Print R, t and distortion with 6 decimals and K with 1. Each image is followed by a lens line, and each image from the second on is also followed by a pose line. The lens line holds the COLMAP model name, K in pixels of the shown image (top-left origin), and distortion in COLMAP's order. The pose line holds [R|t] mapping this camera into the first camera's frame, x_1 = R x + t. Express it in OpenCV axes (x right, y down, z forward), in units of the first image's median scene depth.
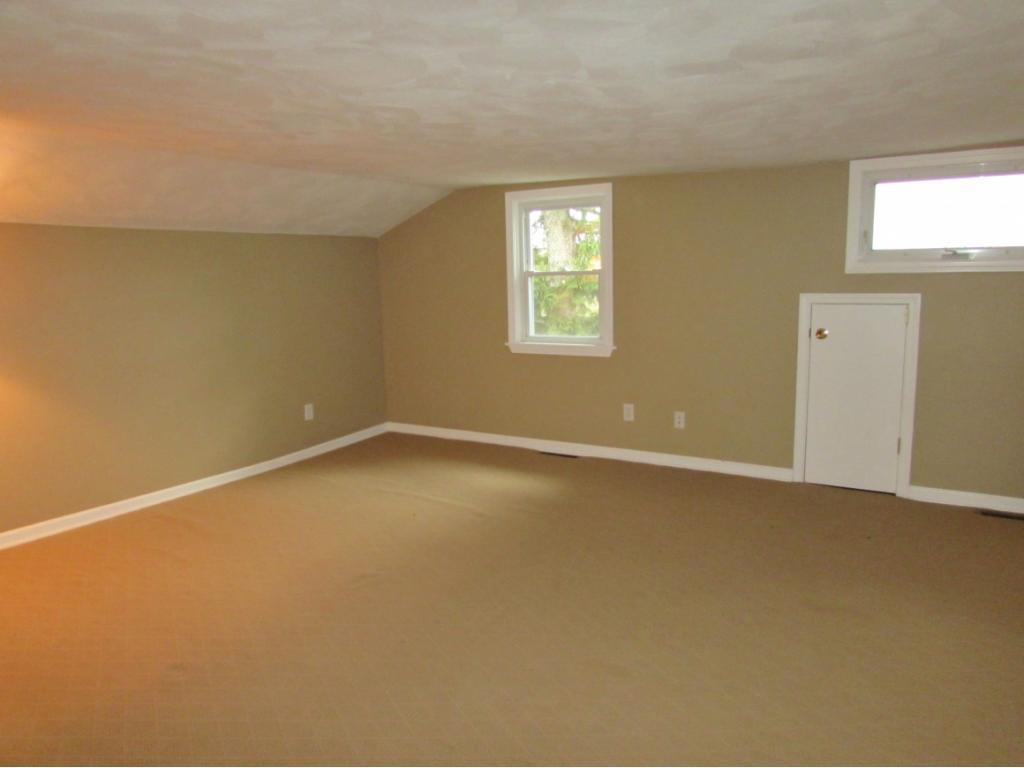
lens RADIAL K [[722.8, 0, 514.1], [0, 722.8, 383.8], [0, 0, 1]] dist [-0.044136, 0.021853]
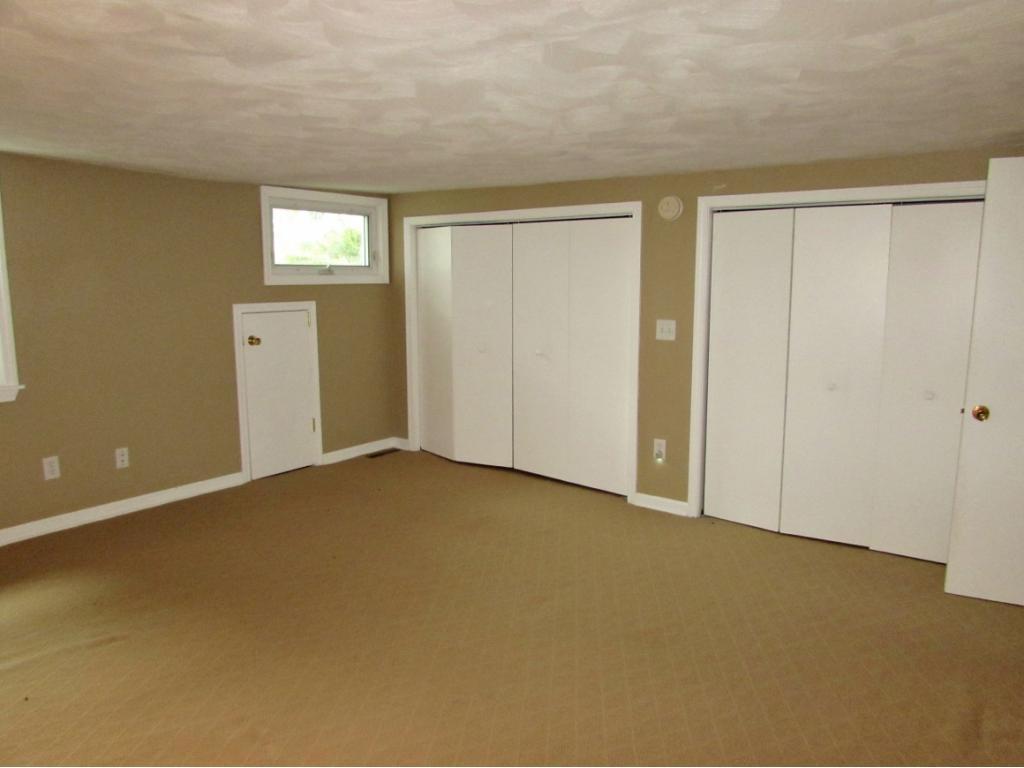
lens RADIAL K [[722.8, 0, 514.1], [0, 722.8, 383.8], [0, 0, 1]] dist [-0.044136, 0.021853]
pose [[0.078907, -0.129263, 0.988466, -0.622600], [0.151495, 0.981596, 0.116271, -0.071090], [-0.985304, 0.140573, 0.097037, 0.509145]]
